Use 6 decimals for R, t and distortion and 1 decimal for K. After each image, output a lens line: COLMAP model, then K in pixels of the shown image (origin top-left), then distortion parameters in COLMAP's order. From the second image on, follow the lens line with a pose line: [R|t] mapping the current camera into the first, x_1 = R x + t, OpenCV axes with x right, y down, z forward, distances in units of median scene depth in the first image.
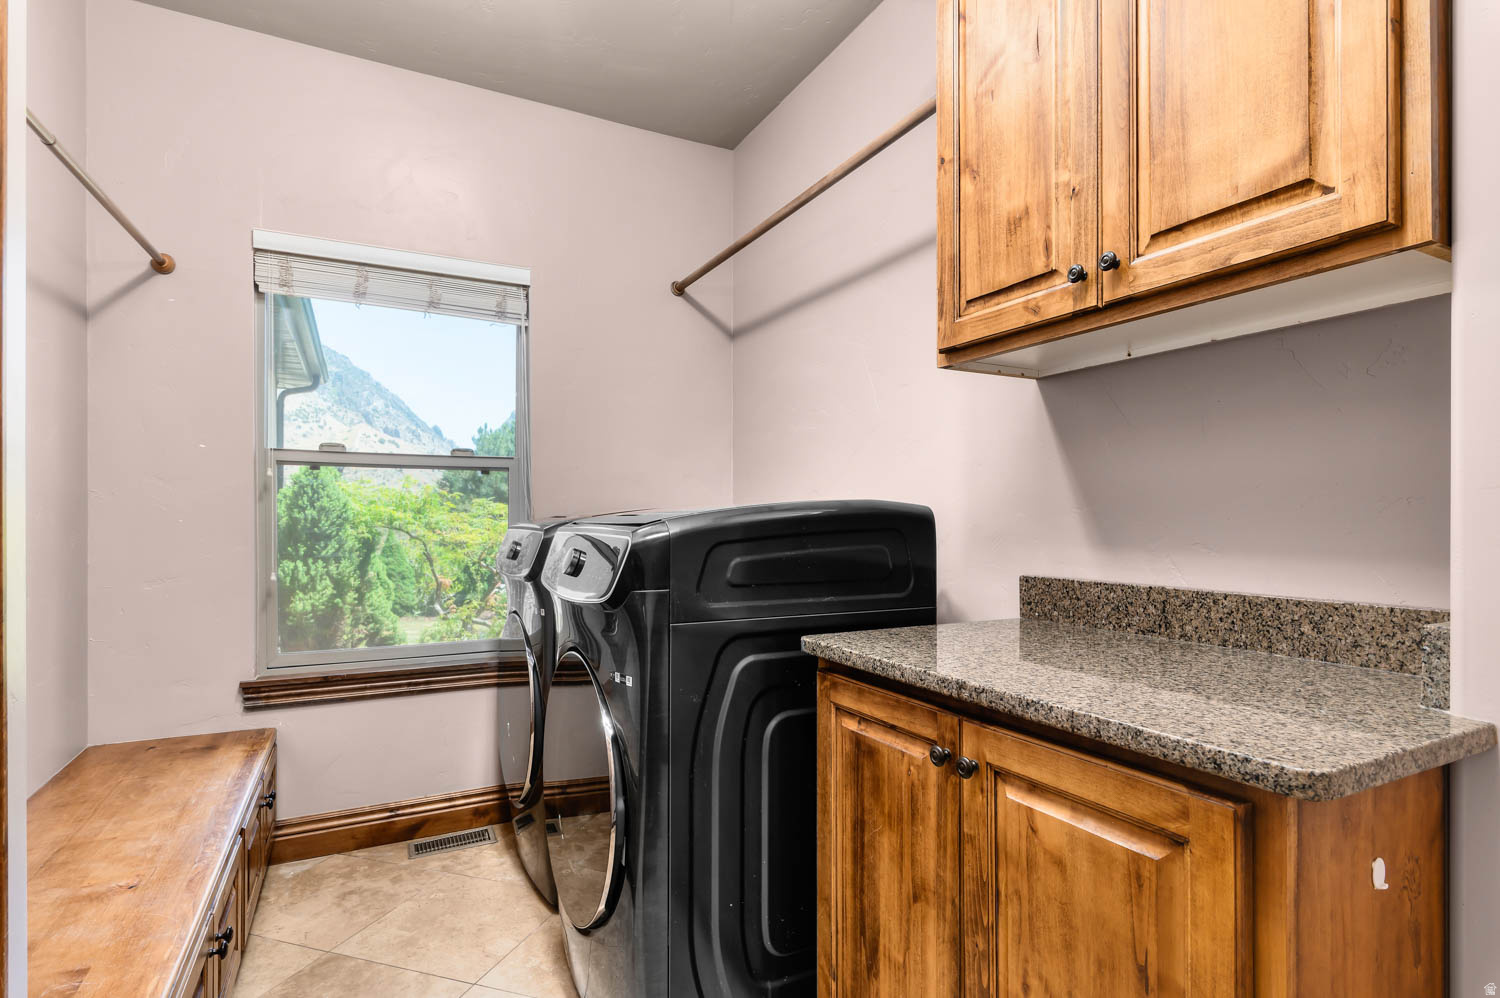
lens RADIAL K [[756.6, 0, 751.7], [0, 756.6, 503.5], [0, 0, 1]] dist [0.002163, 0.000104]
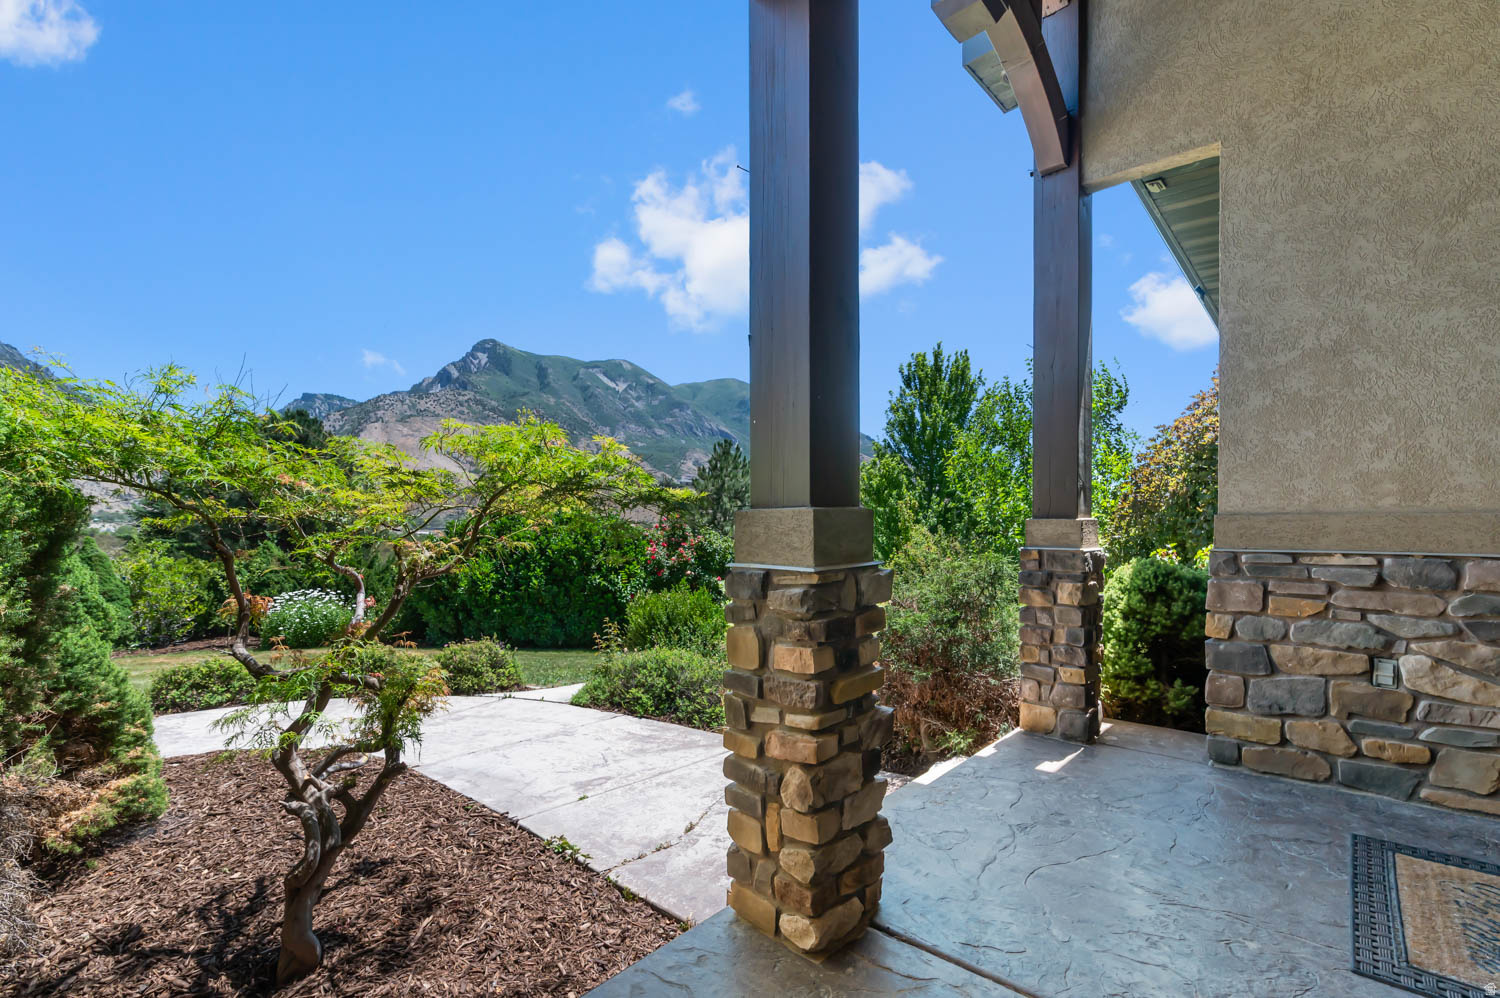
lens RADIAL K [[655.3, 0, 750.3], [0, 655.3, 509.0], [0, 0, 1]] dist [0.005241, 0.000395]
pose [[0.940065, -0.001138, 0.340993, -0.222757], [0.004551, 0.999947, -0.009211, 0.044420], [-0.340964, 0.010211, 0.940021, 0.432138]]
